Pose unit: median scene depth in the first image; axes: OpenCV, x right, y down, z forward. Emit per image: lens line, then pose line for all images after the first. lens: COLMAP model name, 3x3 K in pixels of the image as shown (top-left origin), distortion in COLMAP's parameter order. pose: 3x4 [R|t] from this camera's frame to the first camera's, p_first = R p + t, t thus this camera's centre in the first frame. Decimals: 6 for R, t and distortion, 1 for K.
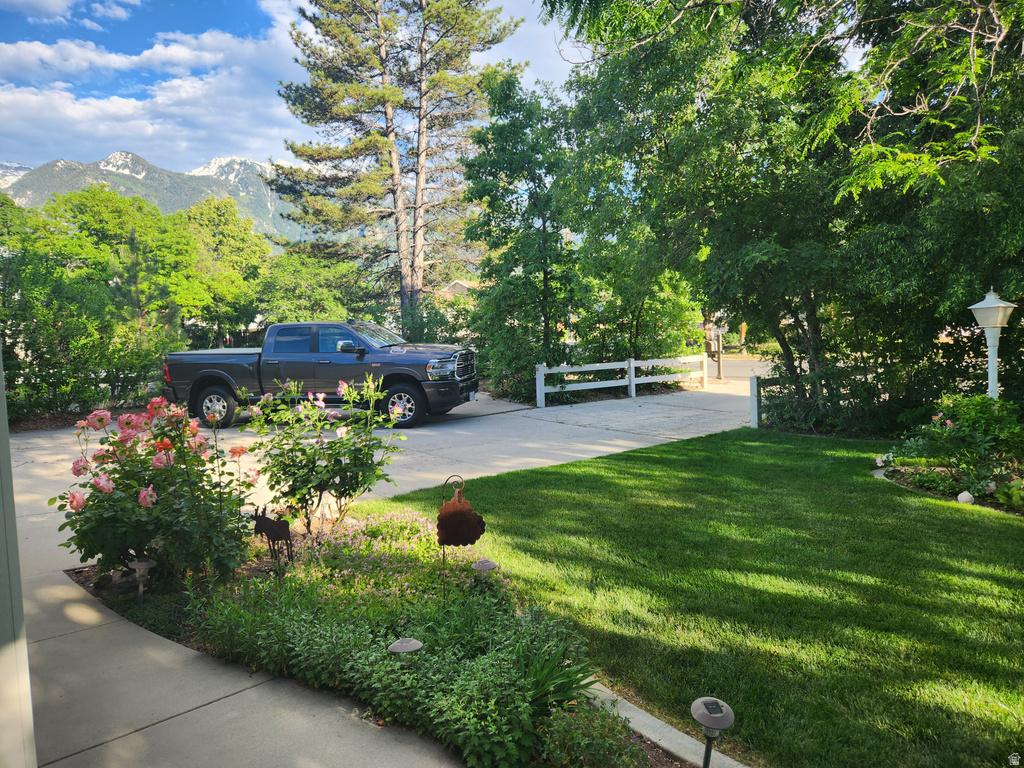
lens RADIAL K [[695.7, 0, 516.7], [0, 695.7, 365.0], [0, 0, 1]] dist [0.071434, -0.052371]
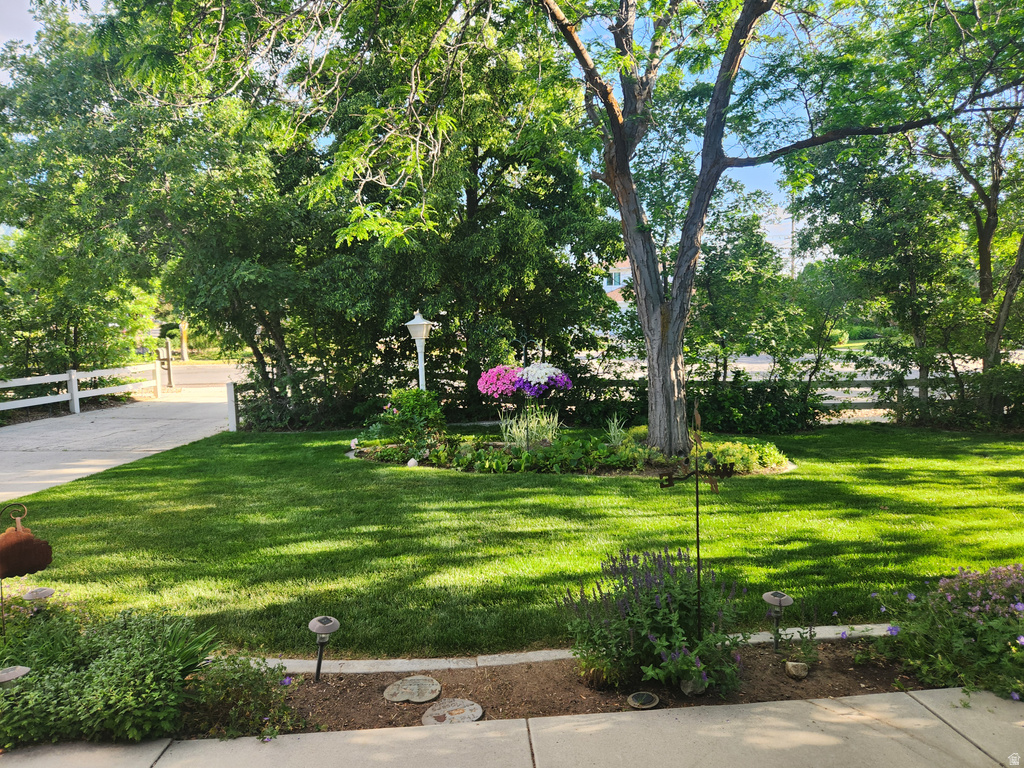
lens RADIAL K [[695.7, 0, 516.7], [0, 695.7, 365.0], [0, 0, 1]] dist [0.071434, -0.052371]
pose [[0.712823, -0.034915, 0.700475, -0.149062], [0.038148, 0.999212, 0.010985, -0.009363], [-0.700306, 0.018891, 0.713593, -0.099686]]
